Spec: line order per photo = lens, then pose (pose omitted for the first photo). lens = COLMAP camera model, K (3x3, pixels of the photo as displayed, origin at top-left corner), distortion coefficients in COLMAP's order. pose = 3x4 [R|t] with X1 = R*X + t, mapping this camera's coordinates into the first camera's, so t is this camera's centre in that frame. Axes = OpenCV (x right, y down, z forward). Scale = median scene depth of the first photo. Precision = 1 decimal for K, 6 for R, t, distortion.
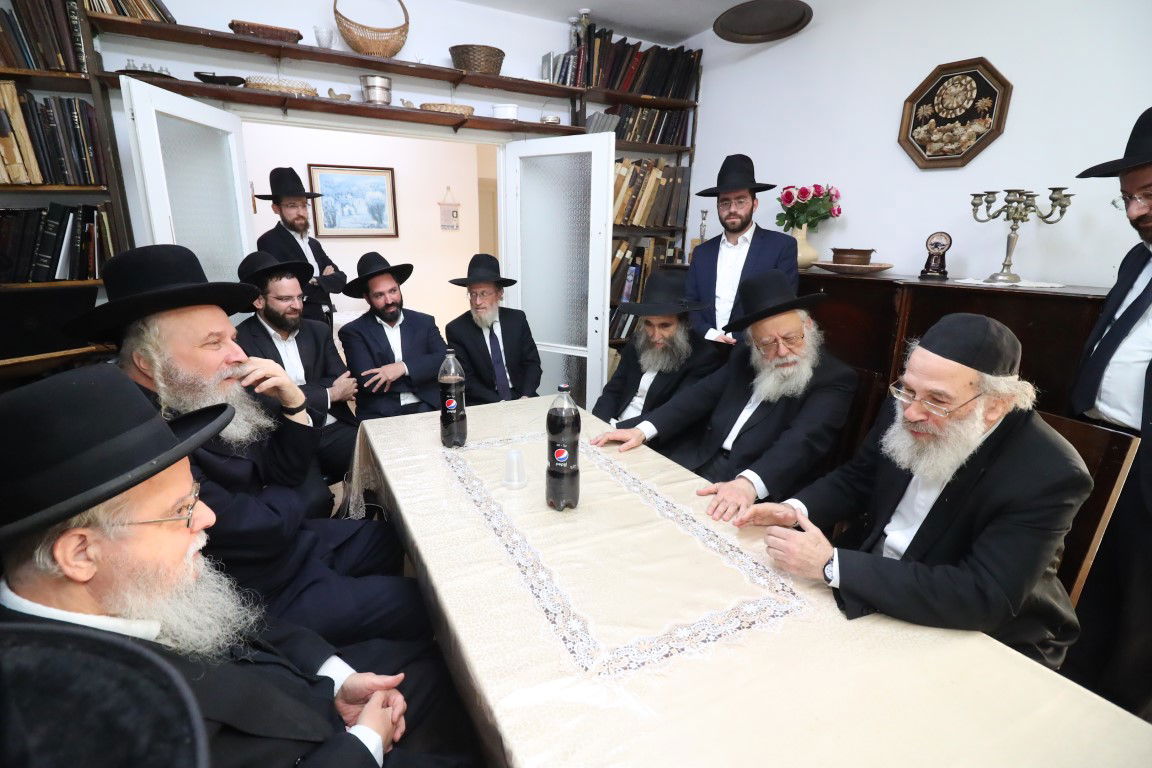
lens RADIAL K [[529.8, 0, 564.5], [0, 529.8, 378.3], [0, 0, 1]] dist [-0.007840, -0.009311]
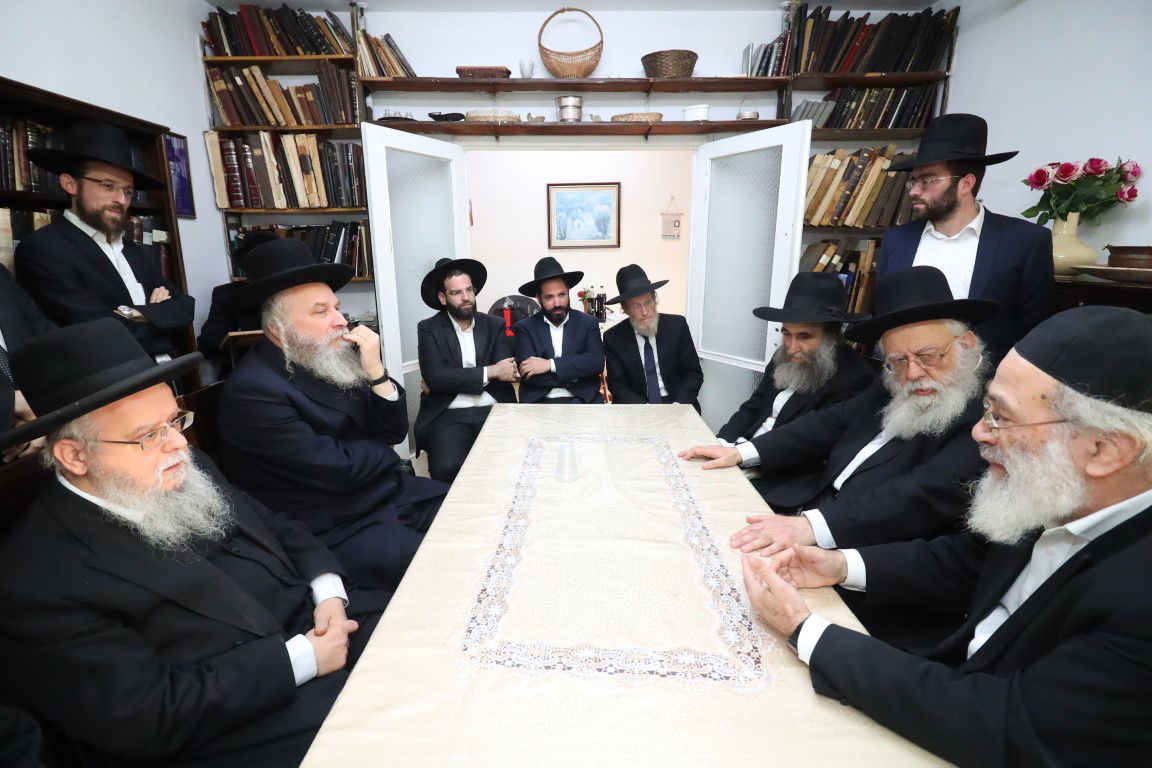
lens RADIAL K [[529.8, 0, 567.4], [0, 529.8, 378.6], [0, 0, 1]] dist [-0.007840, -0.009311]
pose [[0.877281, 0.096700, -0.470136, 0.246133], [-0.109415, 0.993996, 0.000280, 0.009162], [0.467340, 0.051194, 0.882594, 0.073179]]
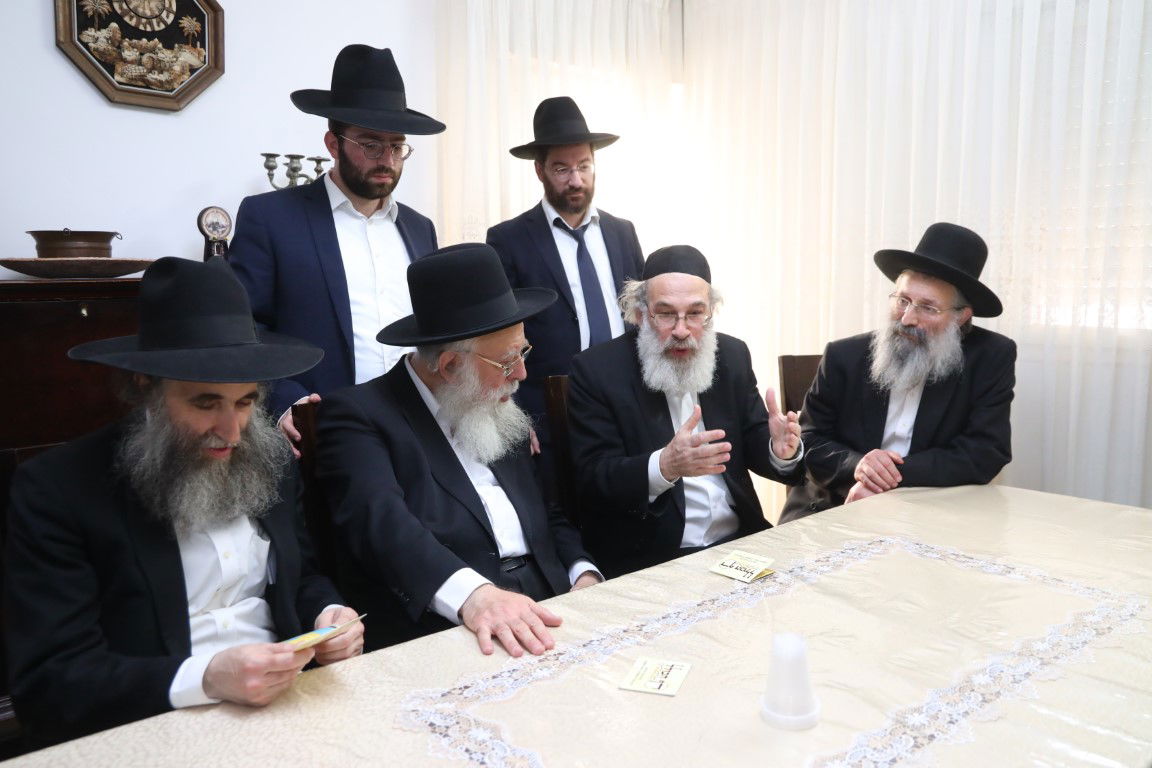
lens RADIAL K [[963.0, 0, 577.7], [0, 963.0, 364.2], [0, 0, 1]] dist [0.030833, 0.046126]
pose [[-0.192921, -0.098928, 0.976214, -0.547597], [0.262909, 0.953314, 0.148564, -0.147420], [-0.945336, 0.285317, -0.157905, 0.792022]]
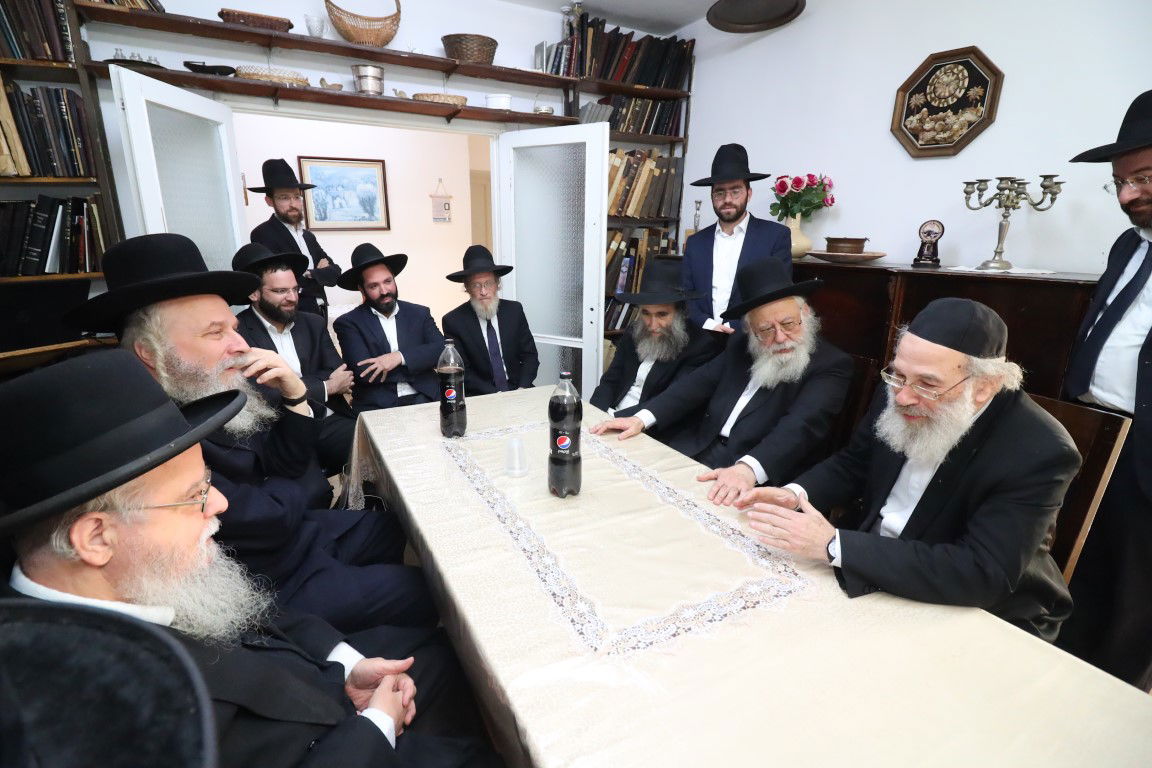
lens RADIAL K [[529.8, 0, 564.2], [0, 529.8, 378.7], [0, 0, 1]] dist [-0.007840, -0.009311]
pose [[0.999835, -0.009349, 0.015572, -0.011801], [0.009156, 0.999881, 0.012406, 0.007051], [-0.015687, -0.012261, 0.999802, -0.003036]]
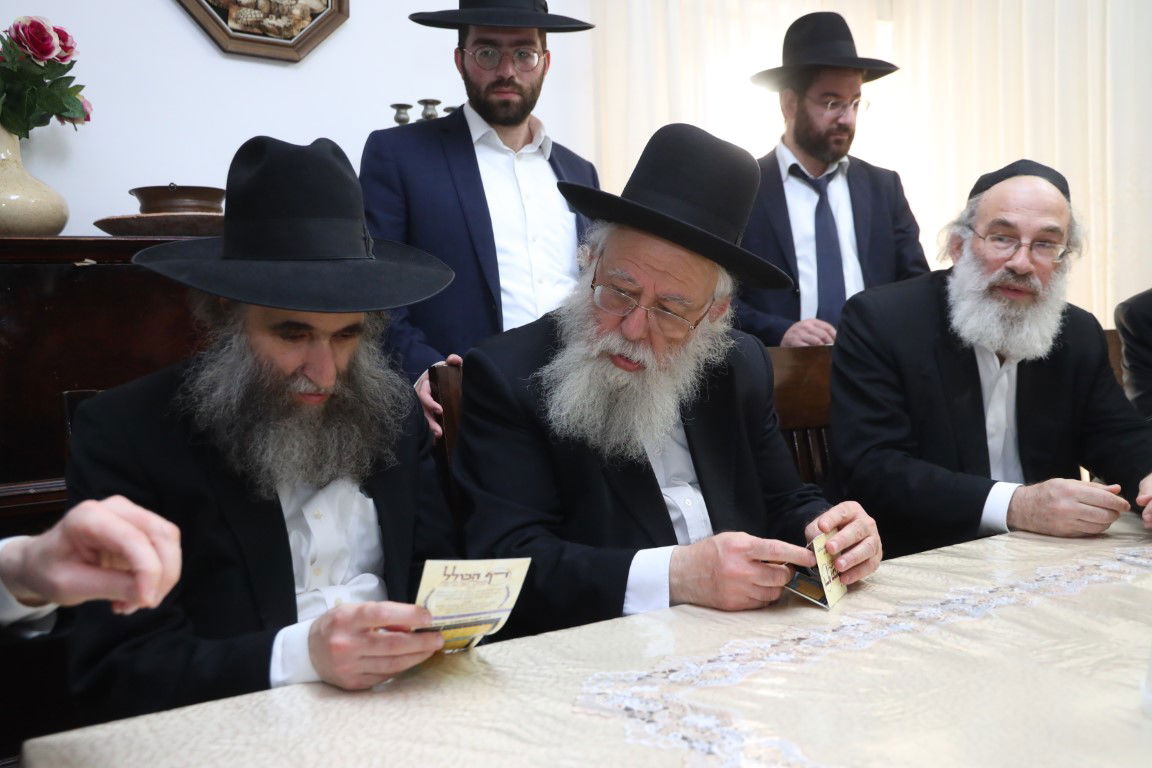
lens RADIAL K [[1081.2, 0, 586.8], [0, 1081.2, 378.6], [0, 0, 1]] dist [0.050235, 0.000000]
pose [[-0.049783, -0.032545, 0.998230, -0.430343], [0.304163, 0.951499, 0.046190, -0.038054], [-0.951318, 0.305925, -0.037470, 0.834083]]
